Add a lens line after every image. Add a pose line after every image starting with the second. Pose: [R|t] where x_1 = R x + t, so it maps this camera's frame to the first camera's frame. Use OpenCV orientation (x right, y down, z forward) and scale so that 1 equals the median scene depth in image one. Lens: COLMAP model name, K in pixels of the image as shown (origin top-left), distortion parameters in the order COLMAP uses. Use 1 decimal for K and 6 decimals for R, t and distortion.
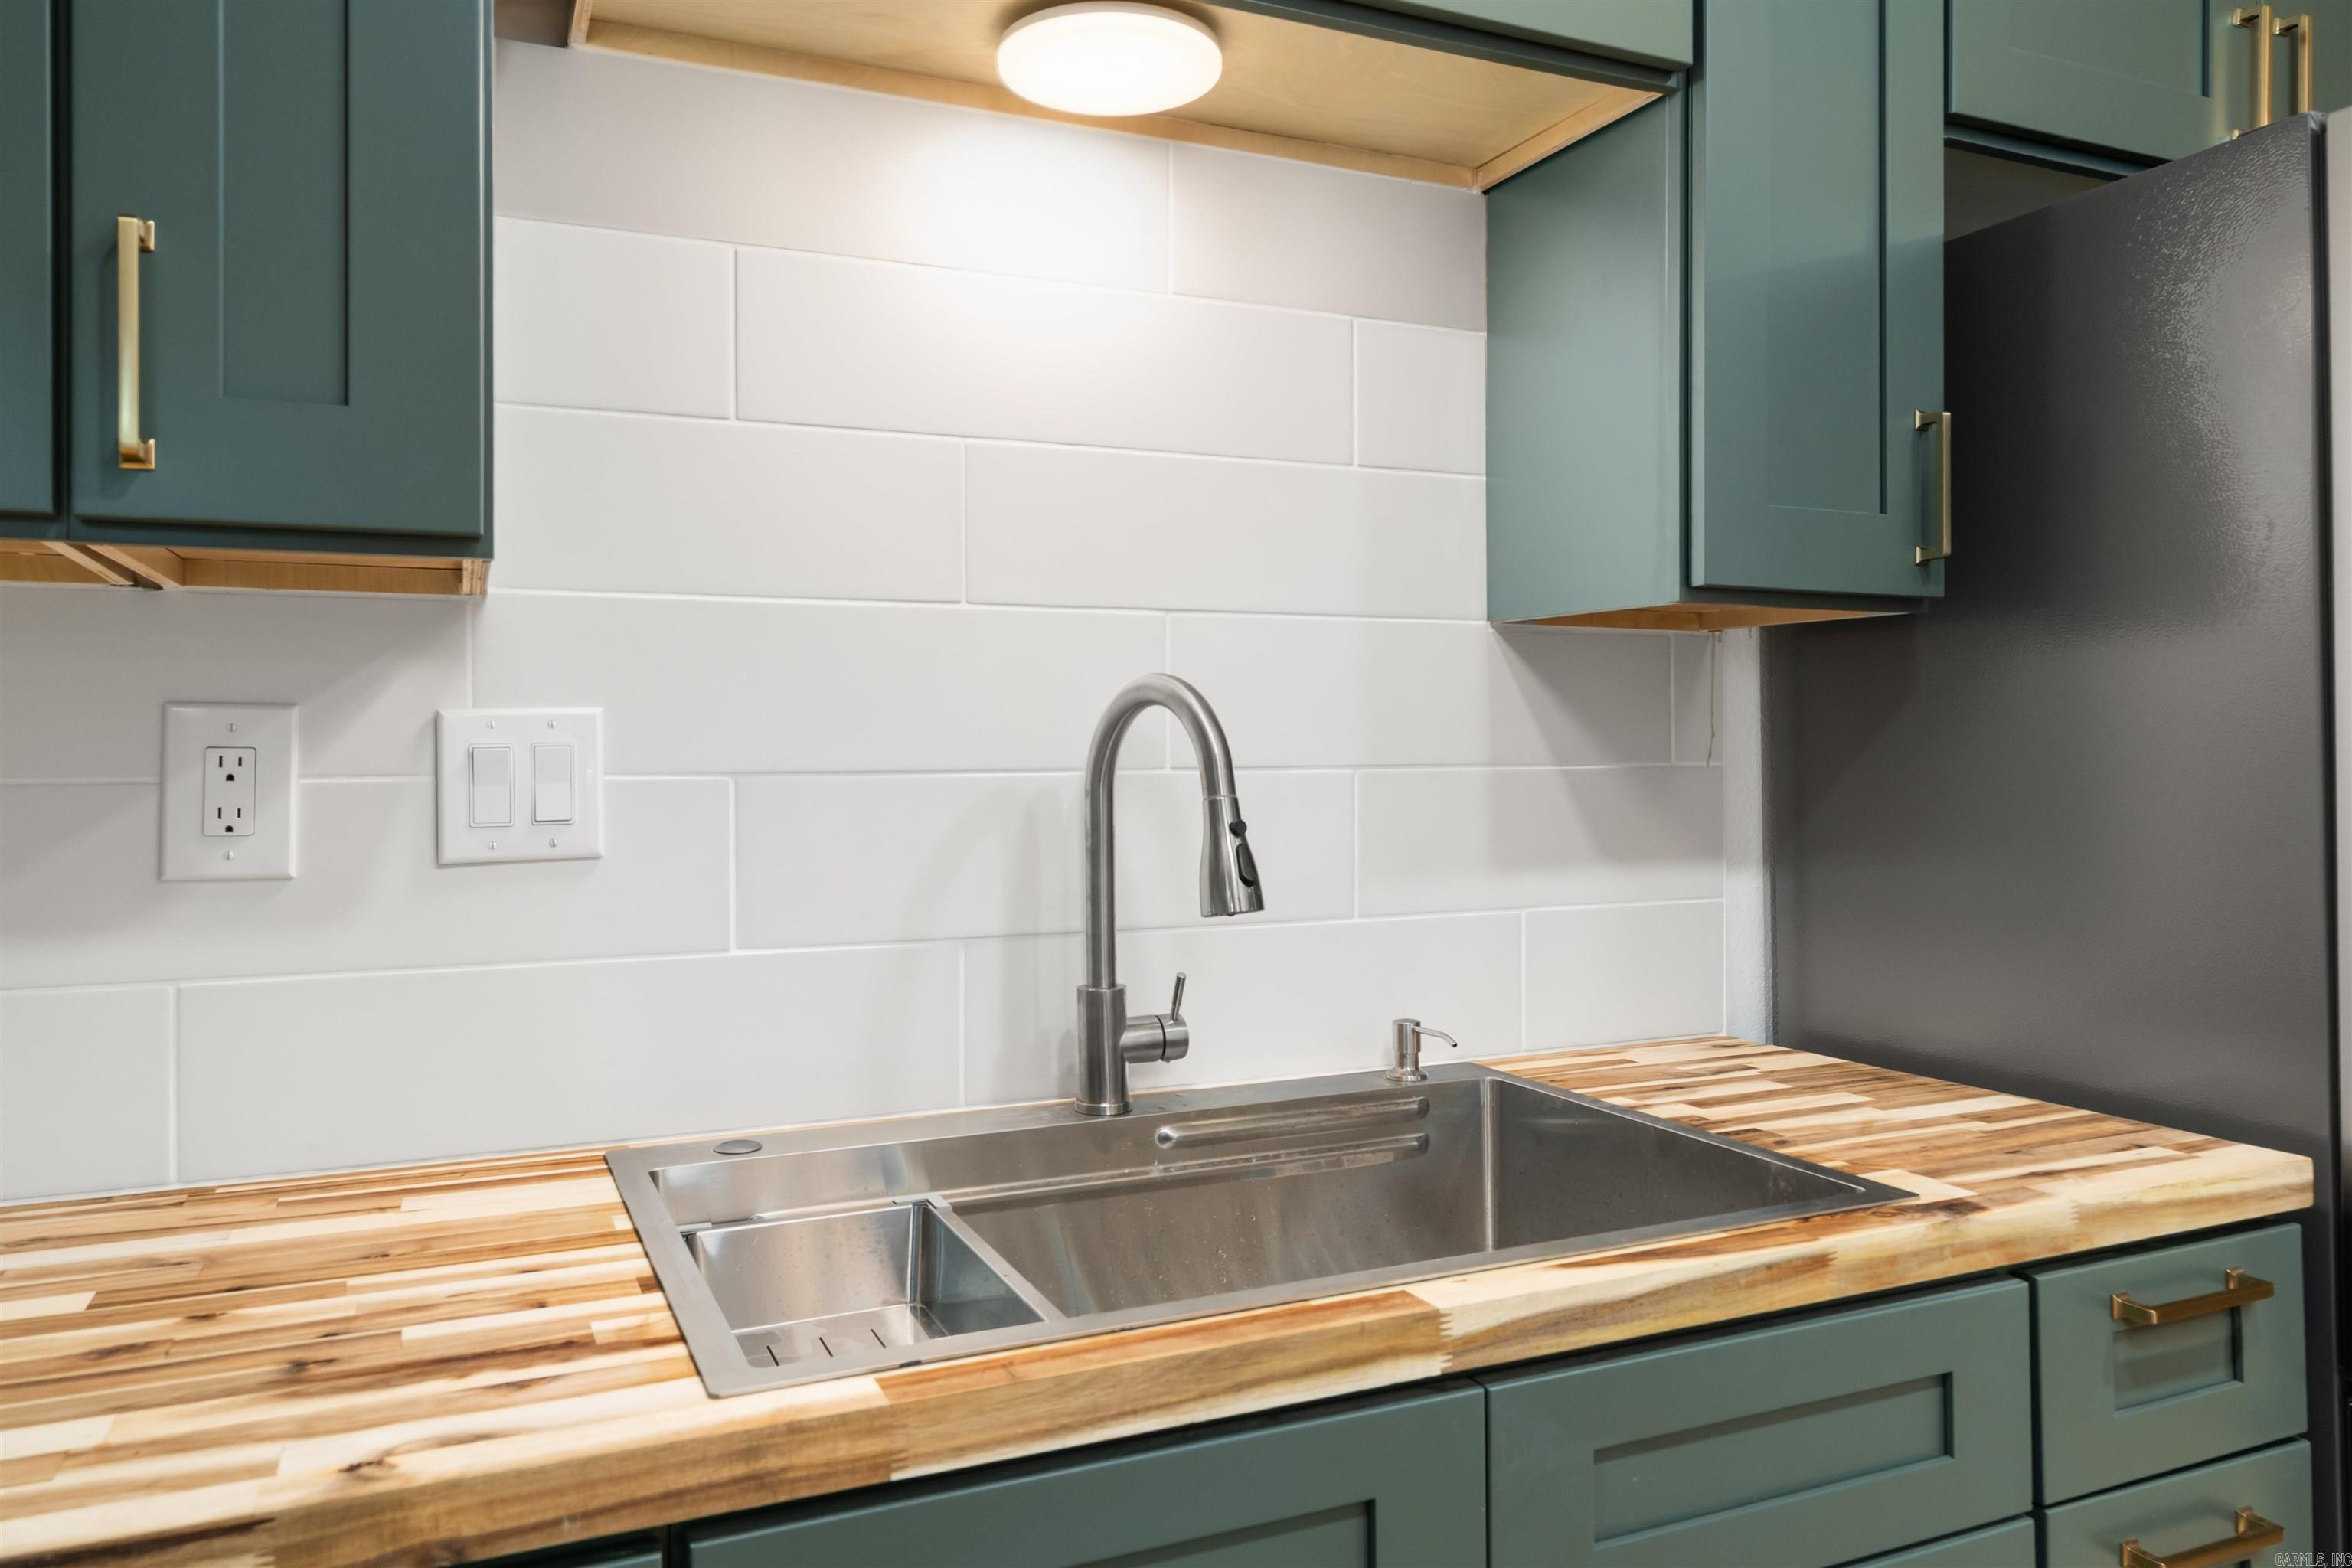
lens RADIAL K [[1646.4, 0, 1171.5], [0, 1646.4, 706.2], [0, 0, 1]] dist [0.000037, 0.003139]
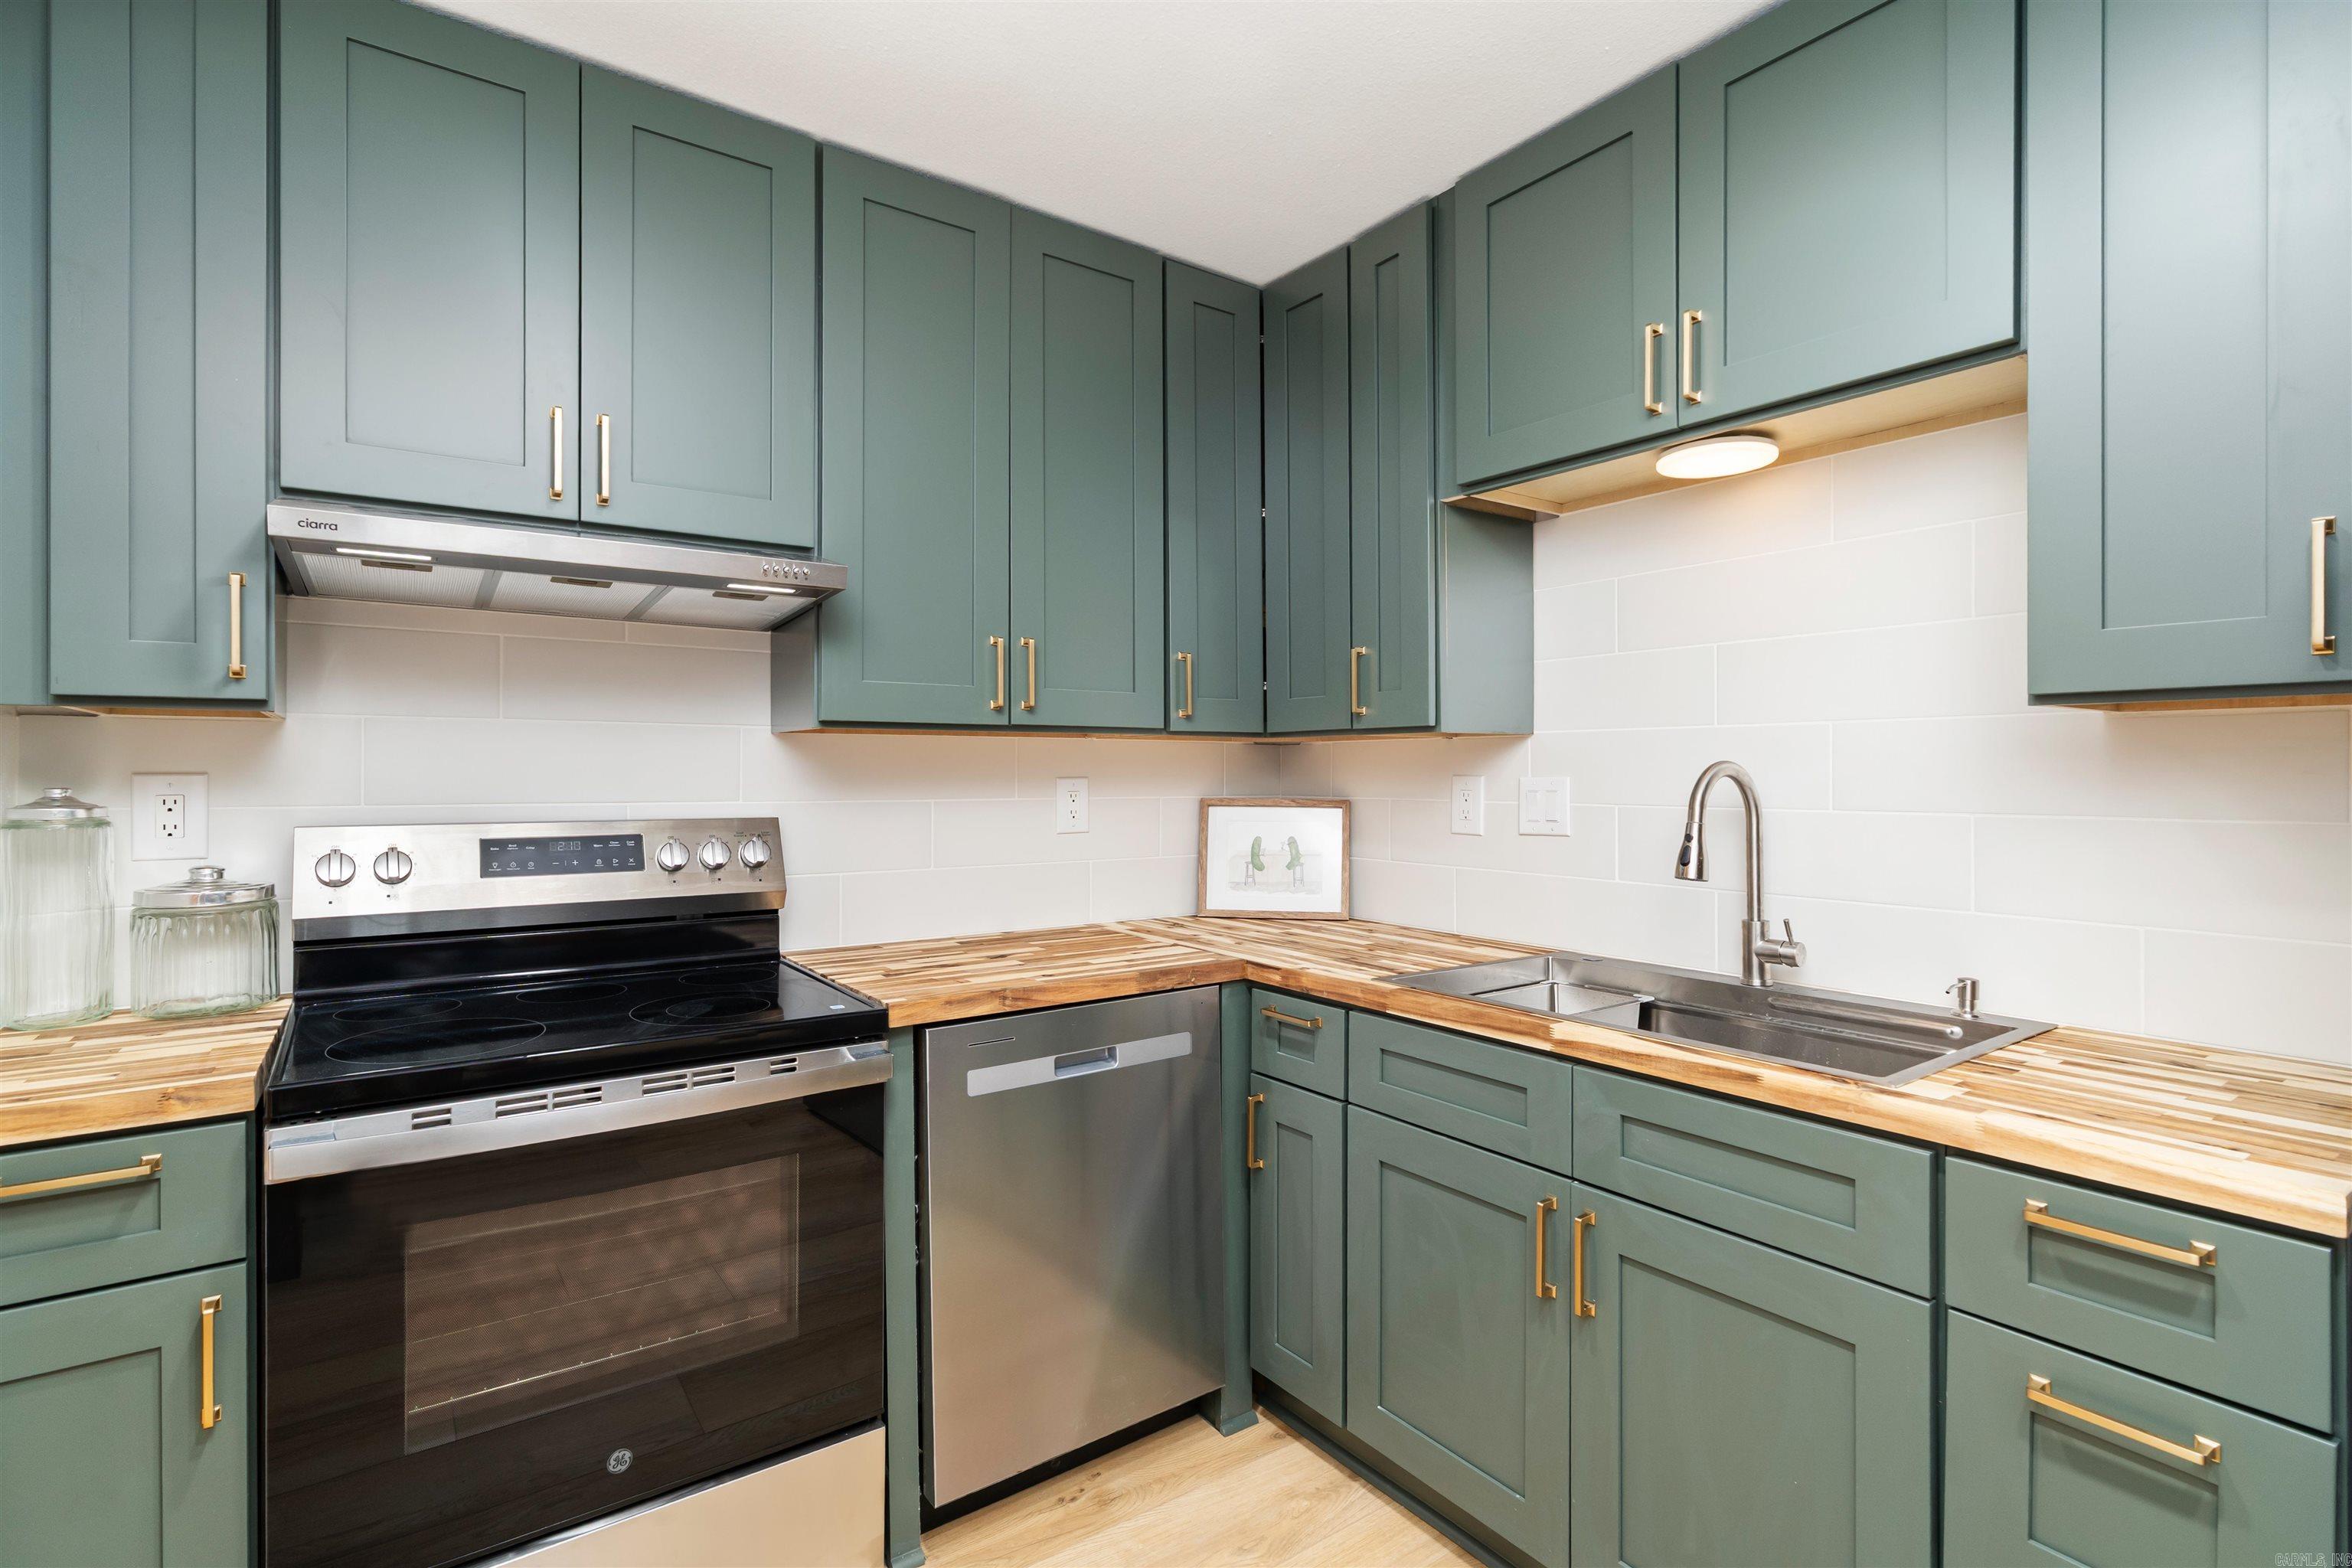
lens RADIAL K [[1098.4, 0, 1173.1], [0, 1098.4, 768.9], [0, 0, 1]] dist [-0.002007, 0.000177]
pose [[0.197280, -0.000901, -0.980347, 1.247509], [0.018100, 0.999832, 0.002724, -0.027316], [0.980180, -0.018282, 0.197264, 0.089199]]
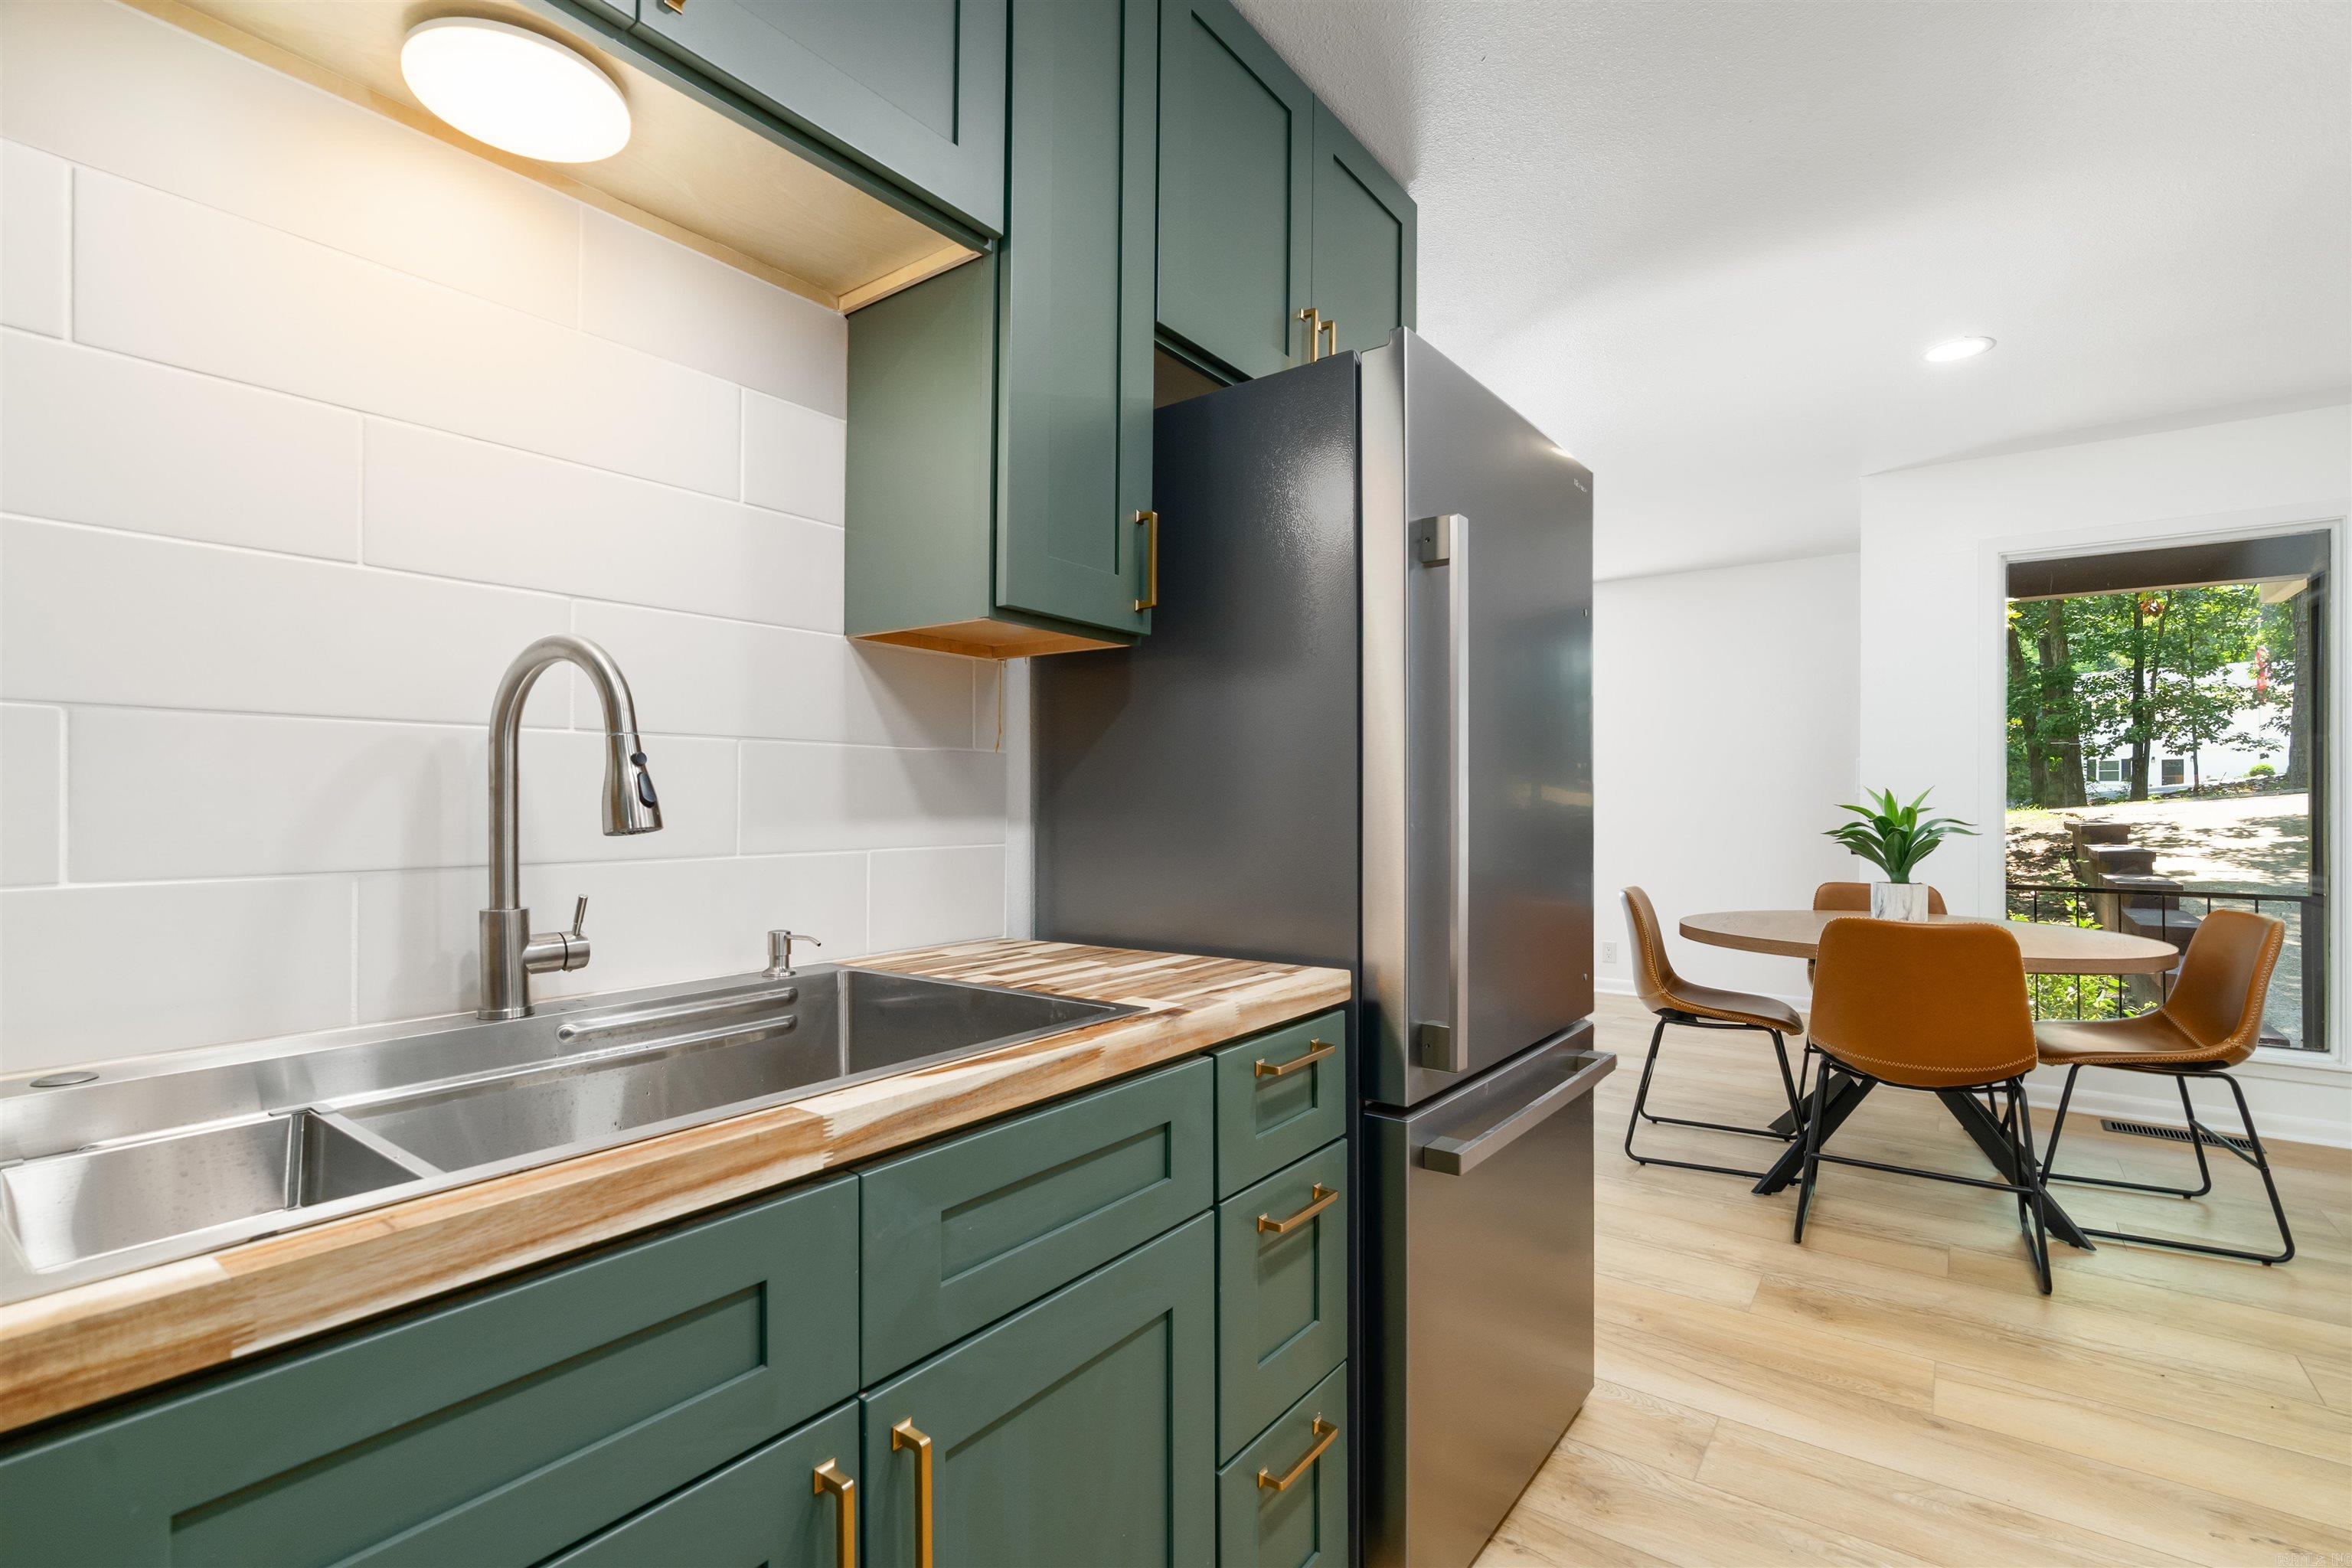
lens RADIAL K [[1080.2, 0, 1172.1], [0, 1080.2, 788.9], [0, 0, 1]] dist [-0.004279, 0.000938]
pose [[0.874282, 0.008820, 0.485338, -0.001271], [-0.014175, 0.999872, 0.007364, 0.084036], [-0.485211, -0.013318, 0.874295, 0.130423]]
